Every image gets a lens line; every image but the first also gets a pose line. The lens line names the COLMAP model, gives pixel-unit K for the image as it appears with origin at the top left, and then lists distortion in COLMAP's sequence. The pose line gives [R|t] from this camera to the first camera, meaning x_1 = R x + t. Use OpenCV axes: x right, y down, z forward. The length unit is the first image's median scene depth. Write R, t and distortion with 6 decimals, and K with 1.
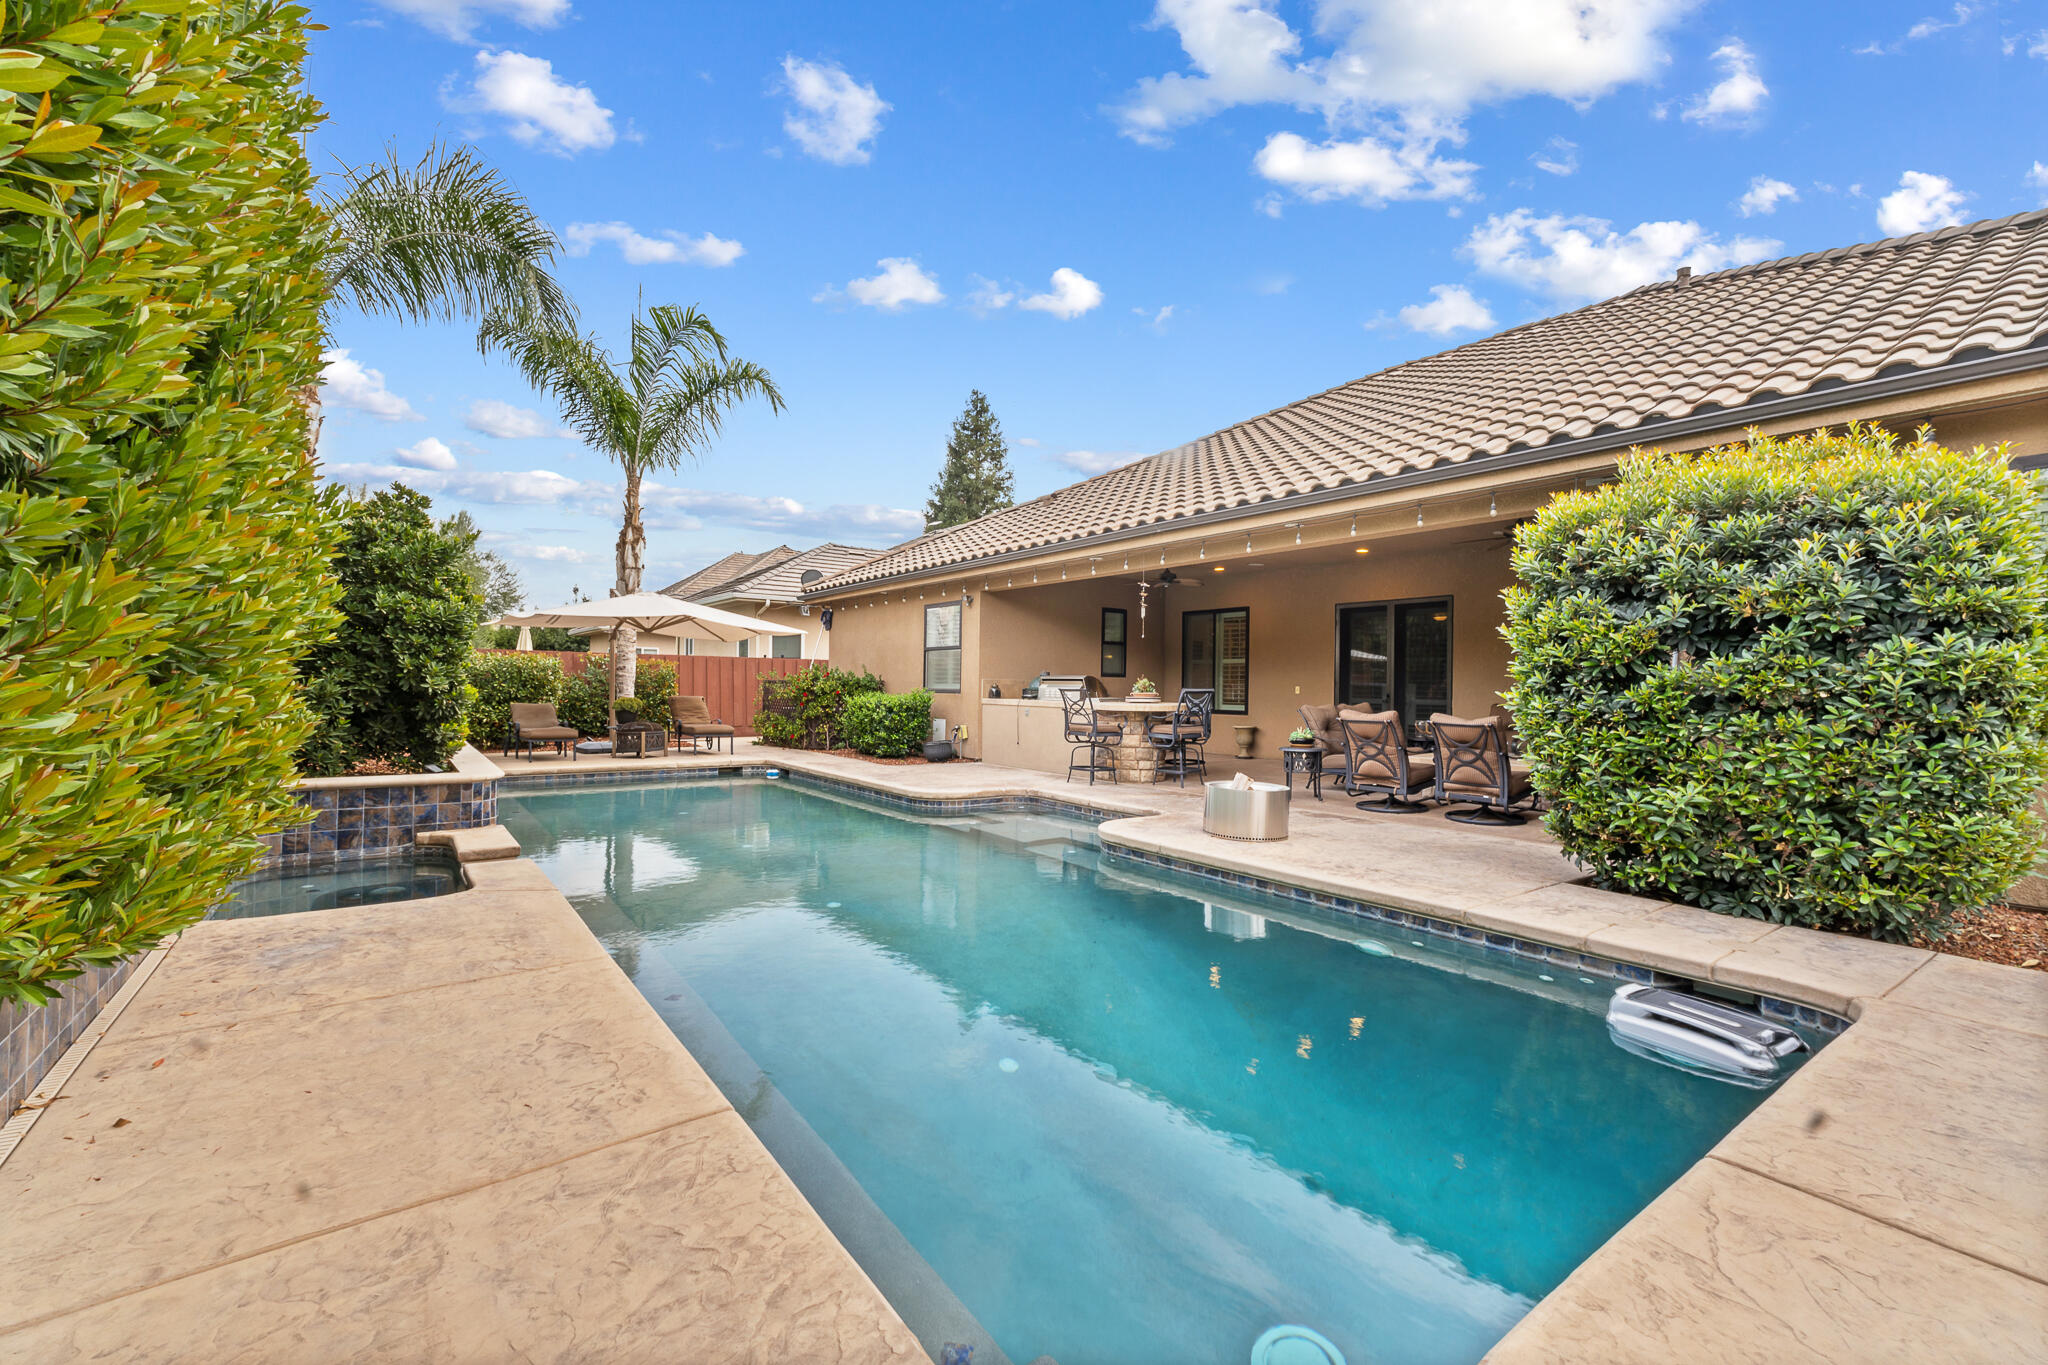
lens RADIAL K [[869.5, 0, 1041.5], [0, 869.5, 679.1], [0, 0, 1]] dist [0.005799, 0.001061]
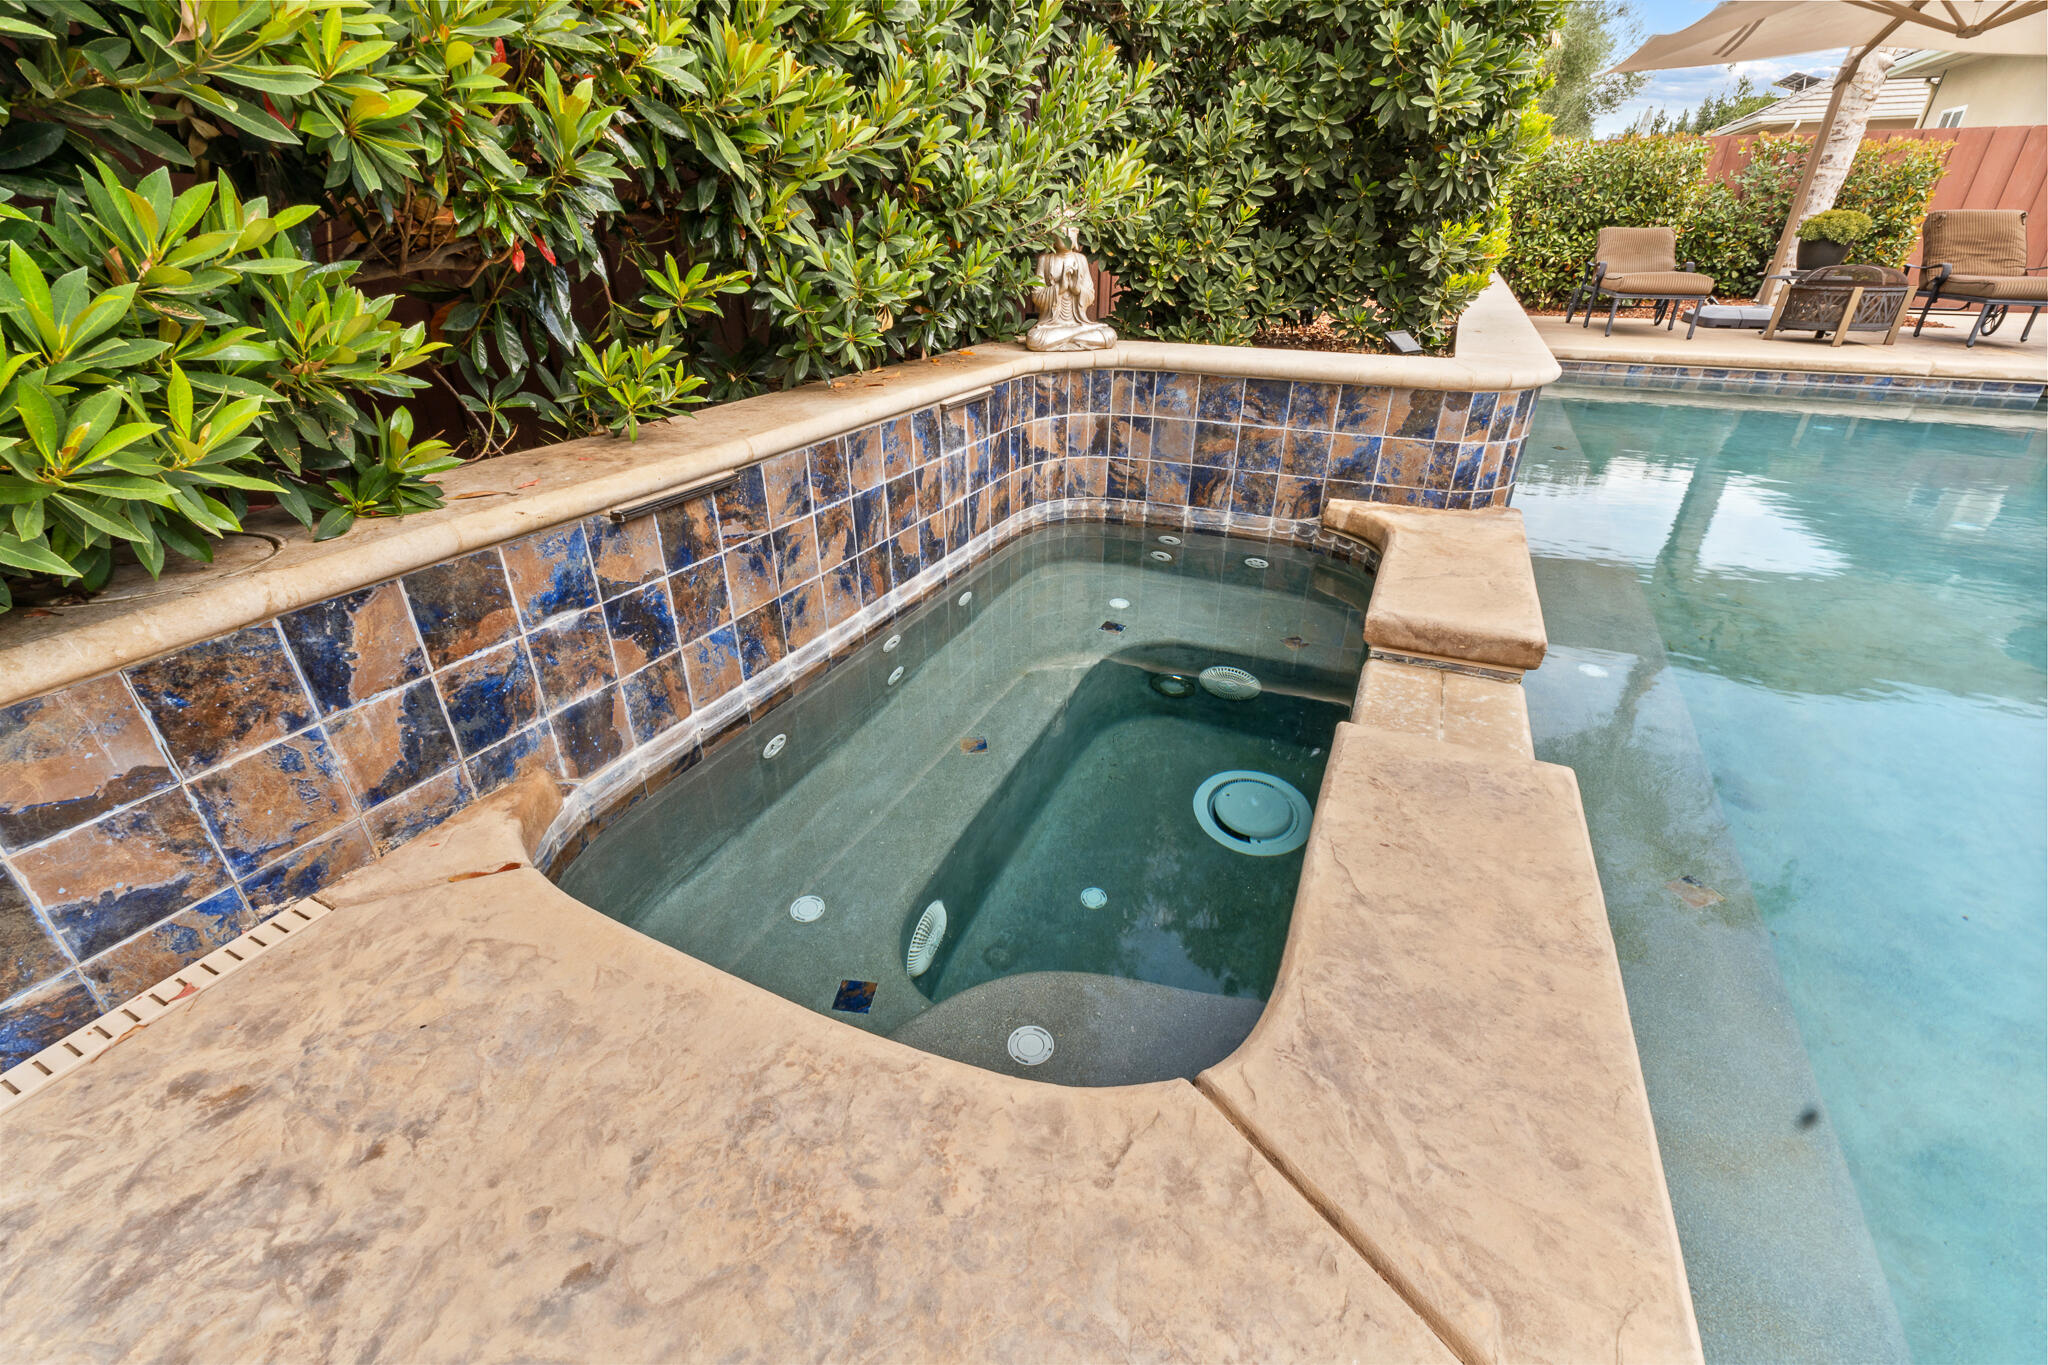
lens RADIAL K [[869.5, 0, 1019.5], [0, 869.5, 681.1], [0, 0, 1]] dist [0.005799, 0.001061]
pose [[0.475214, 0.394602, -0.786423, -0.378708], [0.010123, 0.891283, 0.453334, 0.054787], [0.879812, -0.223392, 0.419556, 0.606837]]
